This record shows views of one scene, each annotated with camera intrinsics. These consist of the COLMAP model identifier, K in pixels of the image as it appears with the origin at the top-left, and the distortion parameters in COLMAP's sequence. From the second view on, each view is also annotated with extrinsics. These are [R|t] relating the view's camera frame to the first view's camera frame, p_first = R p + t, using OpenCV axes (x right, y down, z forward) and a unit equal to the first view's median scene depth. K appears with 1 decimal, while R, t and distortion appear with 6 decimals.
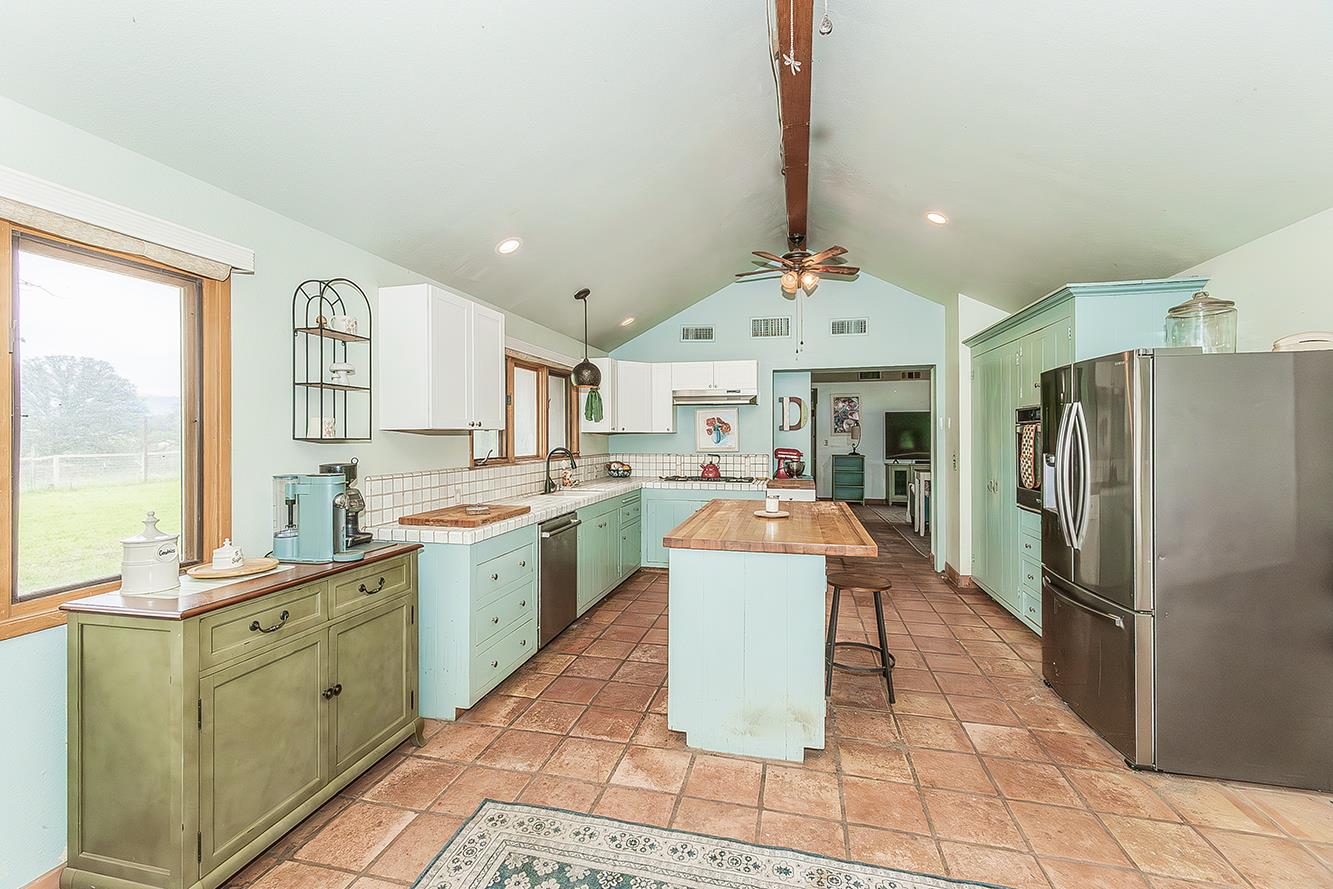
lens RADIAL K [[559.6, 0, 656.8], [0, 559.6, 433.8], [0, 0, 1]] dist [0.002008, -0.000223]
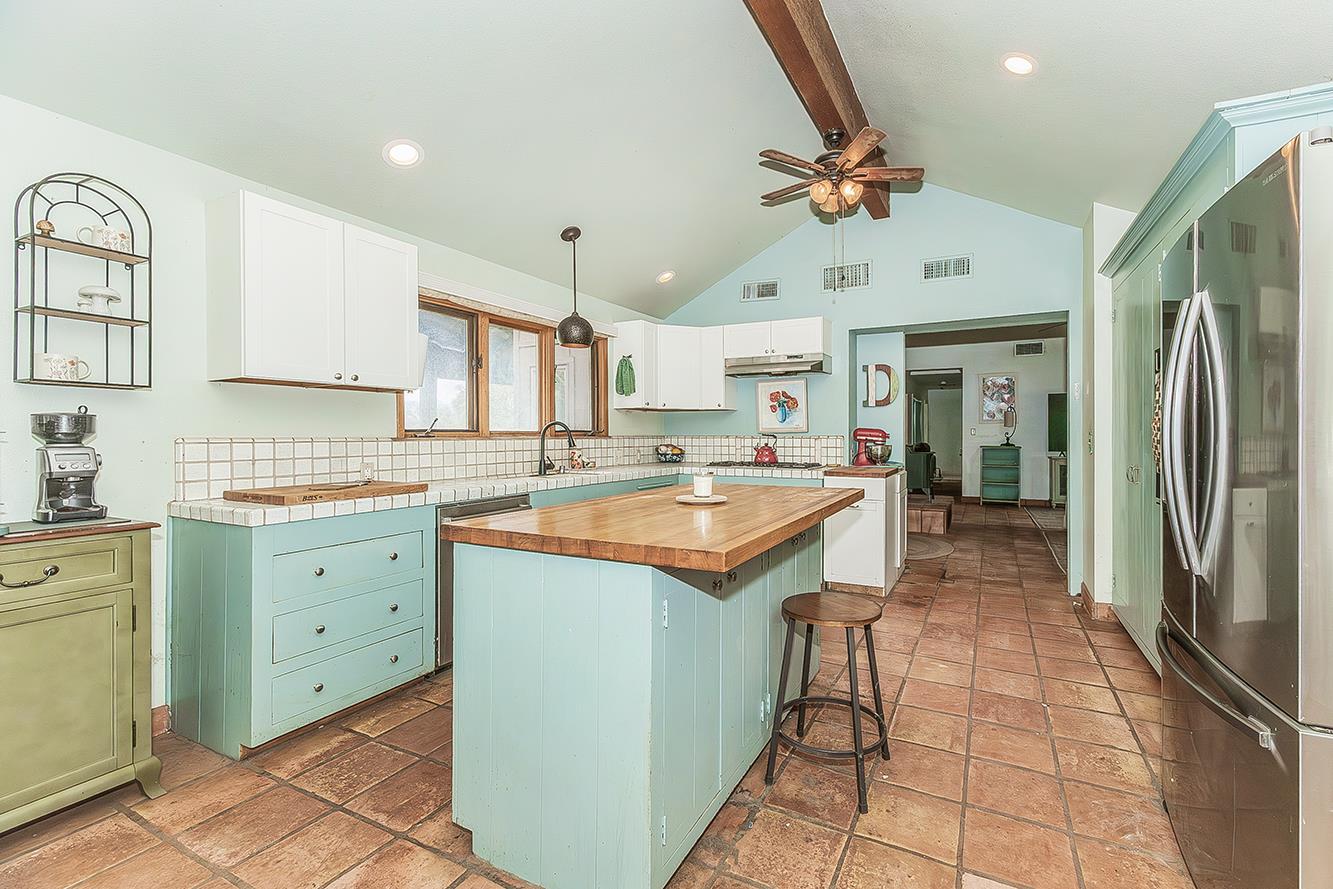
lens RADIAL K [[559.6, 0, 717.3], [0, 559.6, 435.8], [0, 0, 1]] dist [0.002008, -0.000223]
pose [[0.978529, 0.000907, -0.206106, 0.245419], [0.000165, 0.999987, 0.005184, 0.043048], [0.206108, -0.005107, 0.978516, 0.234961]]
